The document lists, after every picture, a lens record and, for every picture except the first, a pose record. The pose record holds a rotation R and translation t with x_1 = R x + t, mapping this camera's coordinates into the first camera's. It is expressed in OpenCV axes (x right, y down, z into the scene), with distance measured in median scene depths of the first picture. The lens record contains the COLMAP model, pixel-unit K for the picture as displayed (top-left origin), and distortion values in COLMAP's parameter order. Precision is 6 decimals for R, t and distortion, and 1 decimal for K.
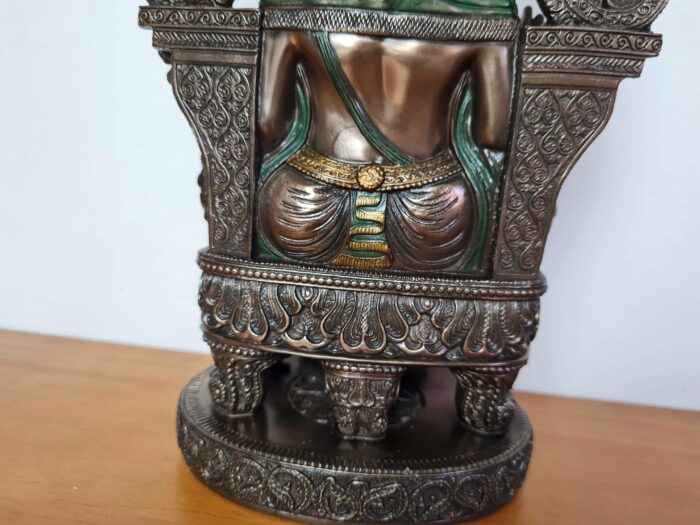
lens RADIAL K [[567.8, 0, 353.1], [0, 567.8, 259.6], [0, 0, 1]] dist [-0.034181, 0.000776]
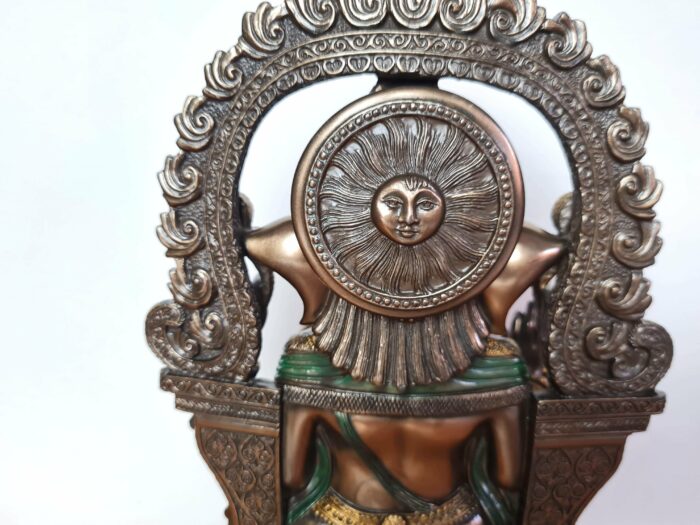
lens RADIAL K [[567.8, 0, 353.1], [0, 567.8, 259.6], [0, 0, 1]] dist [-0.034181, 0.000776]
pose [[0.998064, -0.060097, 0.016001, -0.029830], [0.060437, 0.997937, -0.021646, -0.591295], [-0.014667, 0.022572, 0.999638, -0.043330]]
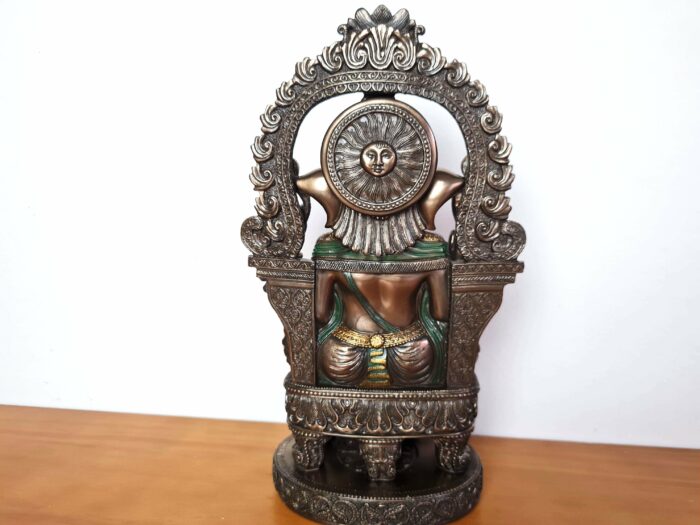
lens RADIAL K [[550.3, 0, 350.0], [0, 550.3, 262.5], [0, 0, 1]] dist [-0.002554, -0.001350]
pose [[0.997512, -0.067145, -0.021487, -0.002599], [0.066341, 0.997140, -0.036197, -0.329447], [0.023856, 0.034681, 0.999114, -0.802487]]
